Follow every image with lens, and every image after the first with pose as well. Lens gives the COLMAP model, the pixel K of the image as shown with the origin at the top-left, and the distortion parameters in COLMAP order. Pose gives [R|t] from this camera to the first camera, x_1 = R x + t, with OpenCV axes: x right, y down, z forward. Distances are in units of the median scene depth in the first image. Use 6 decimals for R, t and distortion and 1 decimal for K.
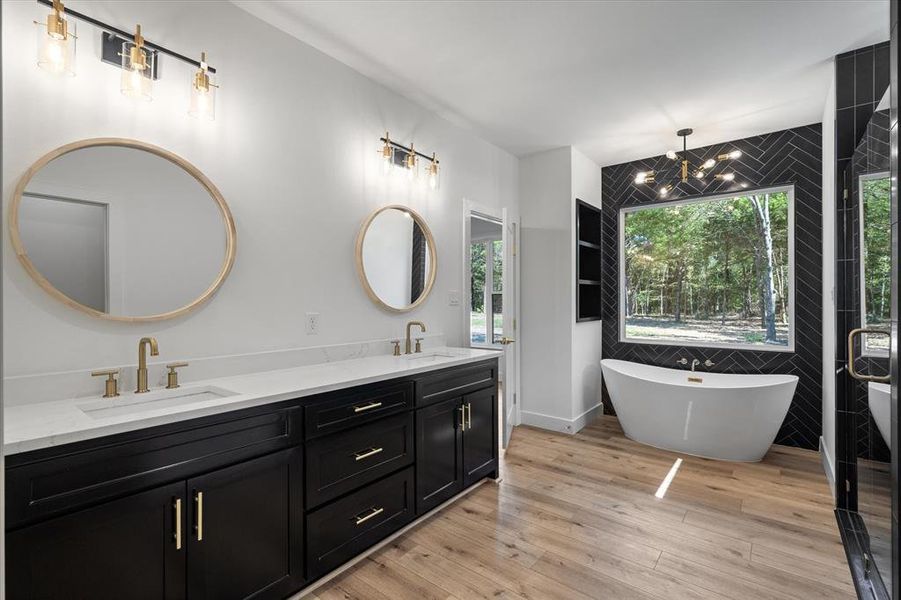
lens RADIAL K [[417.8, 0, 437.8], [0, 417.8, 301.6], [0, 0, 1]] dist [0.002506, -0.000470]
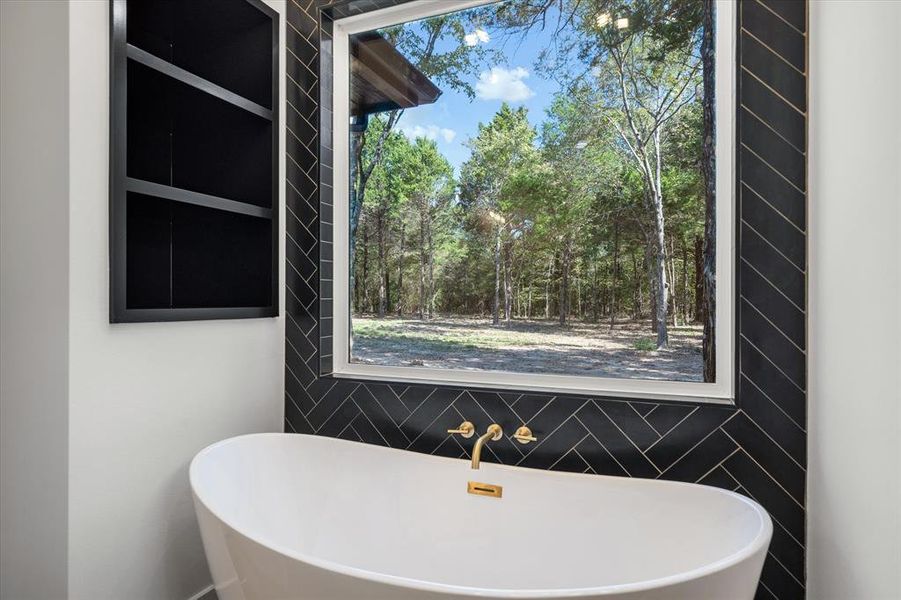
lens RADIAL K [[526.2, 0, 444.5], [0, 526.2, 303.2], [0, 0, 1]] dist [0.009924, -0.000401]
pose [[0.960280, 0.002986, 0.279021, 0.095771], [-0.003006, 0.999995, -0.000355, 0.007542], [-0.279021, -0.000498, 0.960285, 0.123868]]
